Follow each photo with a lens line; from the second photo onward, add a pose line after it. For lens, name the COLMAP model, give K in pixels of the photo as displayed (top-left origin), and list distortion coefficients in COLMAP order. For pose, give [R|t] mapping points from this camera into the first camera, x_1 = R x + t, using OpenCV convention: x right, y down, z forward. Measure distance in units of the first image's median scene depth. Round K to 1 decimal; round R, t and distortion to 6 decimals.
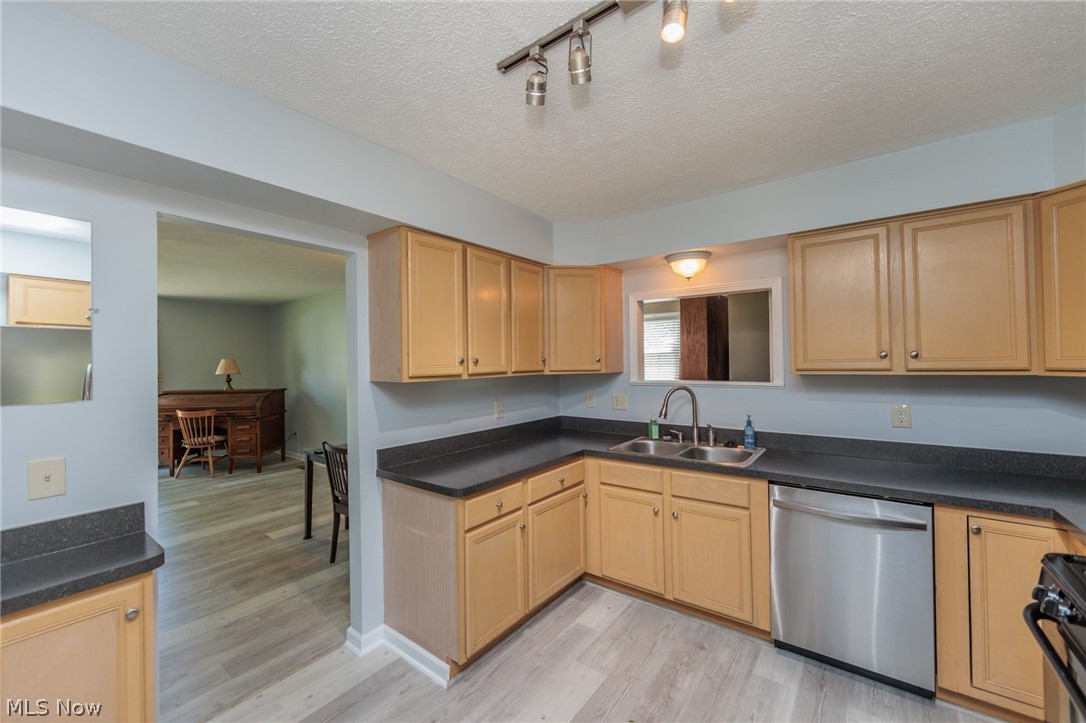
lens RADIAL K [[429.1, 0, 542.6], [0, 429.1, 356.5], [0, 0, 1]] dist [-0.001388, -0.000199]
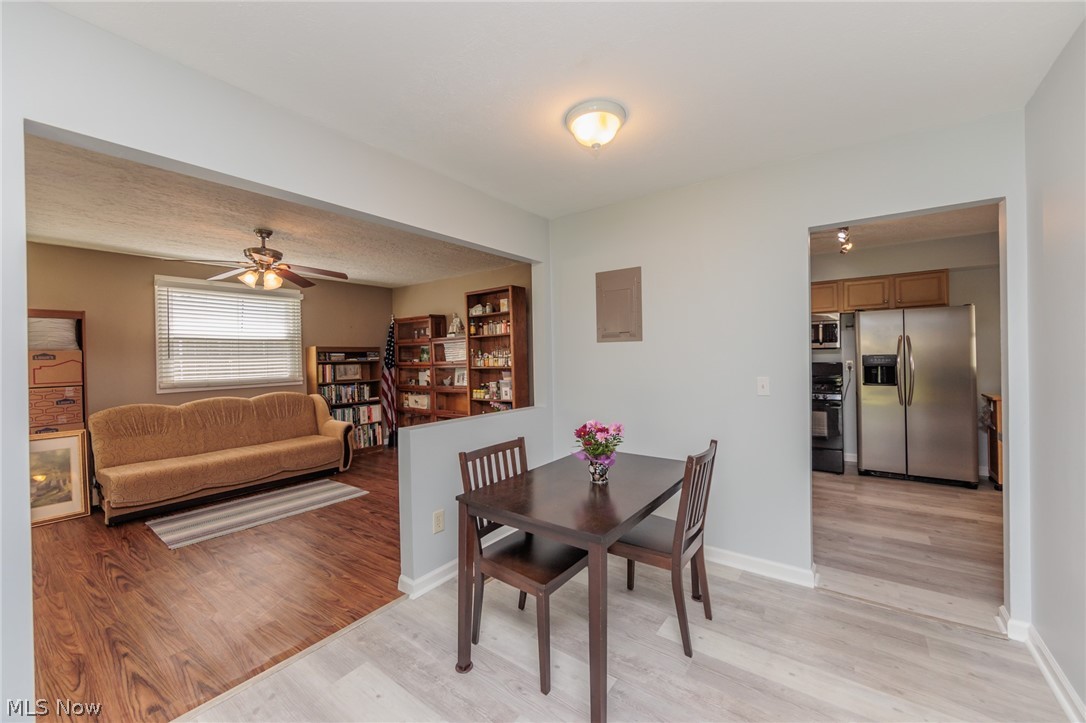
lens RADIAL K [[424.5, 0, 545.9], [0, 424.5, 355.6], [0, 0, 1]] dist [-0.000719, -0.000186]
pose [[-0.021128, 0.011116, 0.999715, -1.405724], [0.002513, 0.999936, -0.011066, 0.093419], [-0.999774, 0.002279, -0.021154, 1.573592]]
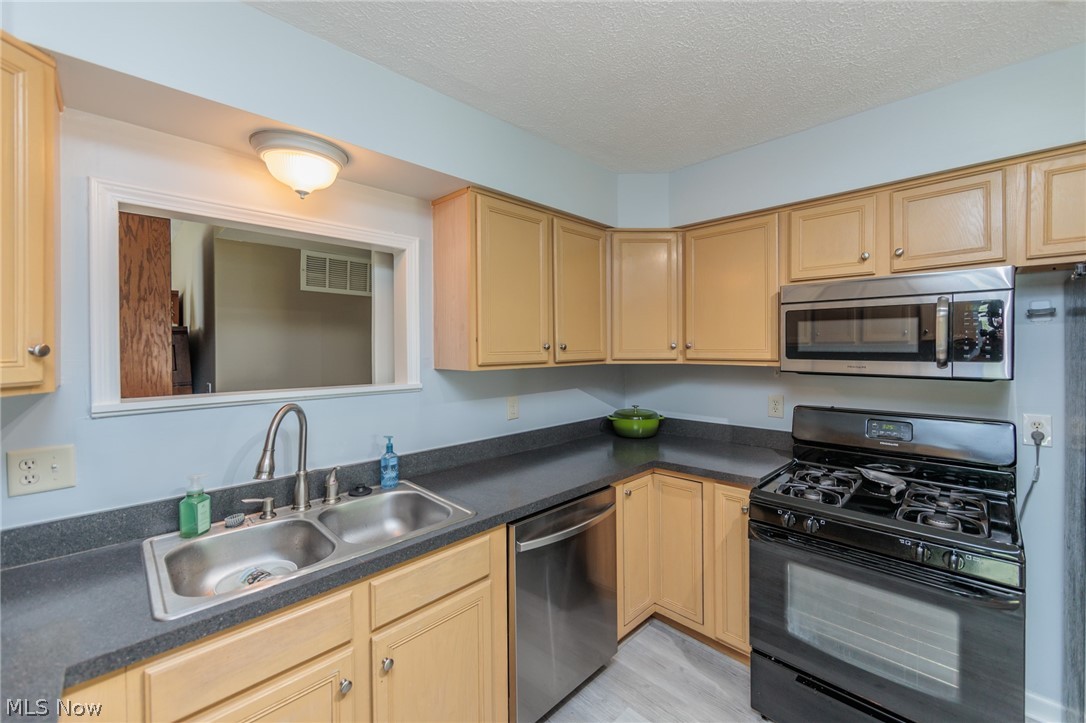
lens RADIAL K [[438.1, 0, 552.9], [0, 438.1, 350.3], [0, 0, 1]] dist [-0.002675, -0.000193]
pose [[0.132009, 0.003961, 0.991241, -0.162796], [-0.010474, 0.999942, -0.002601, 0.005118], [-0.991193, -0.010039, 0.132042, 0.728420]]
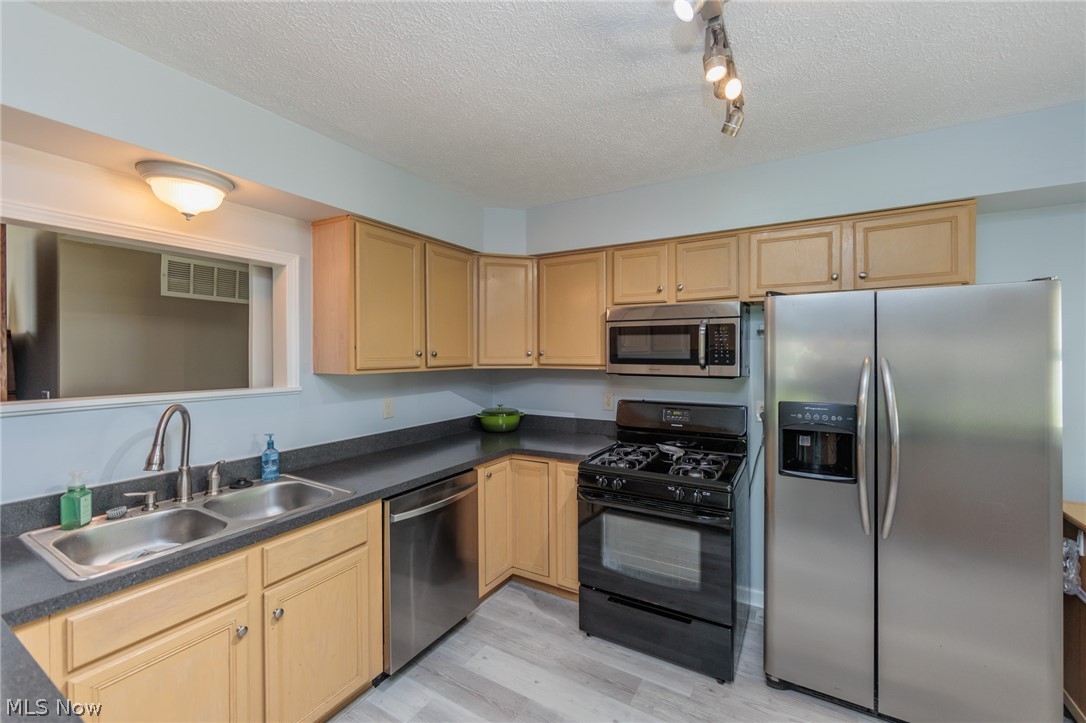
lens RADIAL K [[441.7, 0, 546.9], [0, 441.7, 355.2], [0, 0, 1]] dist [-0.001263, -0.000417]
pose [[-0.117076, 0.008356, 0.993088, -0.347839], [-0.011263, 0.999889, -0.009741, 0.005545], [-0.993059, -0.012325, -0.116969, 0.682568]]
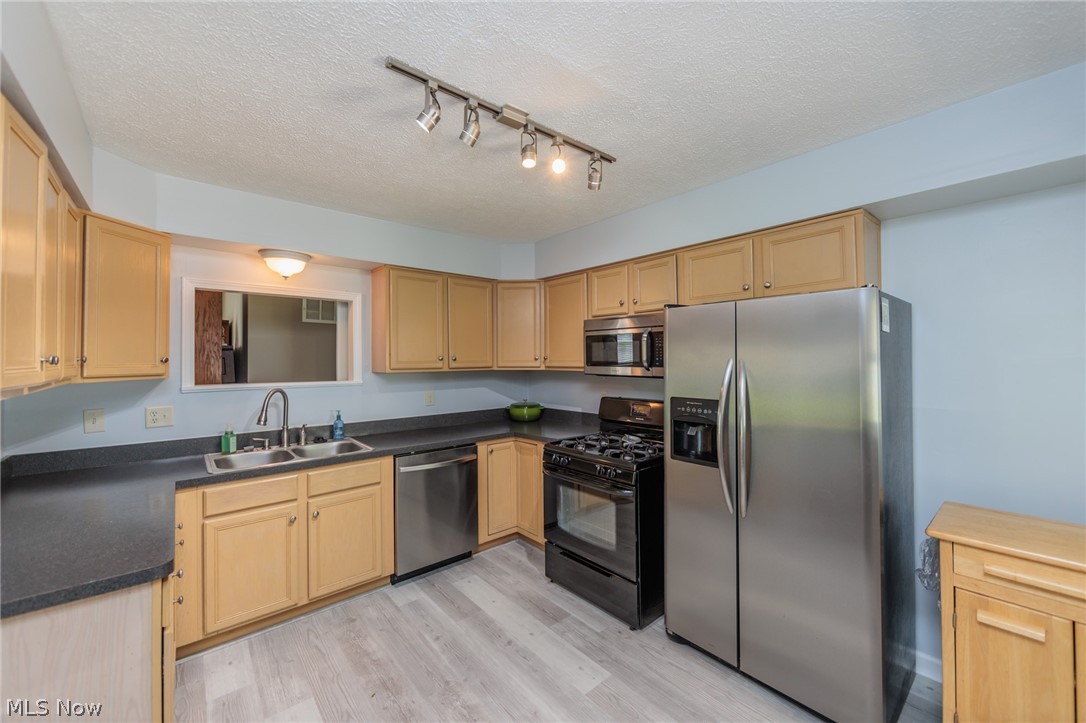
lens RADIAL K [[424.5, 0, 545.9], [0, 424.5, 355.6], [0, 0, 1]] dist [-0.000719, -0.000186]
pose [[0.207565, 0.019650, 0.978024, -0.548781], [-0.010742, 0.999784, -0.017807, 0.006979], [-0.978162, -0.006810, 0.207731, 0.257152]]
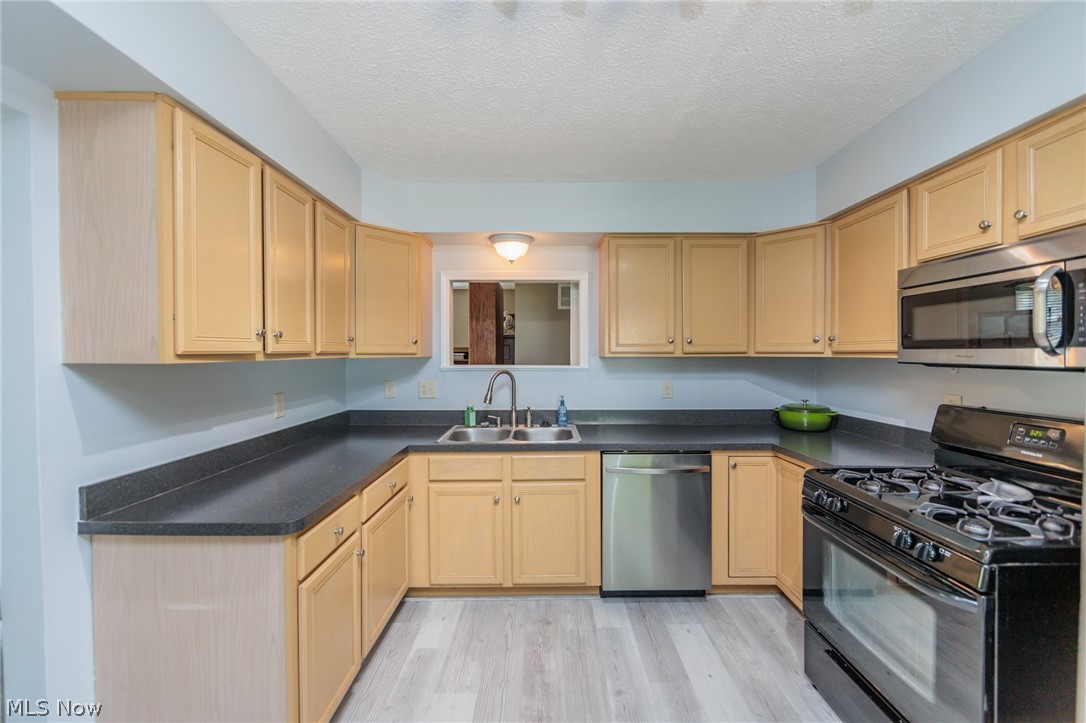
lens RADIAL K [[425.4, 0, 544.2], [0, 425.4, 358.7], [0, 0, 1]] dist [-0.002218, -0.000264]
pose [[0.795977, 0.004004, 0.605314, -0.225928], [-0.016863, 0.999737, 0.015562, 0.030124], [-0.605092, -0.022594, 0.795835, 0.190402]]
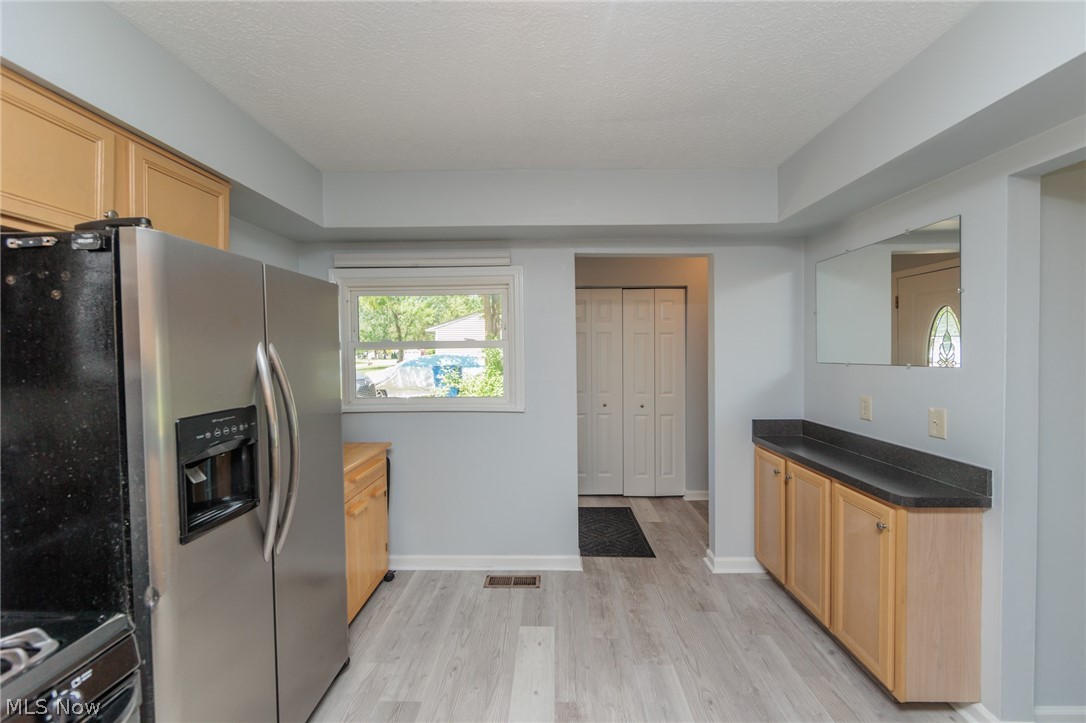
lens RADIAL K [[424.3, 0, 545.2], [0, 424.3, 358.5], [0, 0, 1]] dist [-0.000785, -0.000454]
pose [[-0.807025, 0.031157, -0.589694, 0.326766], [0.027473, 0.999507, 0.015212, 0.017087], [0.589878, -0.003924, -0.807483, 0.749193]]
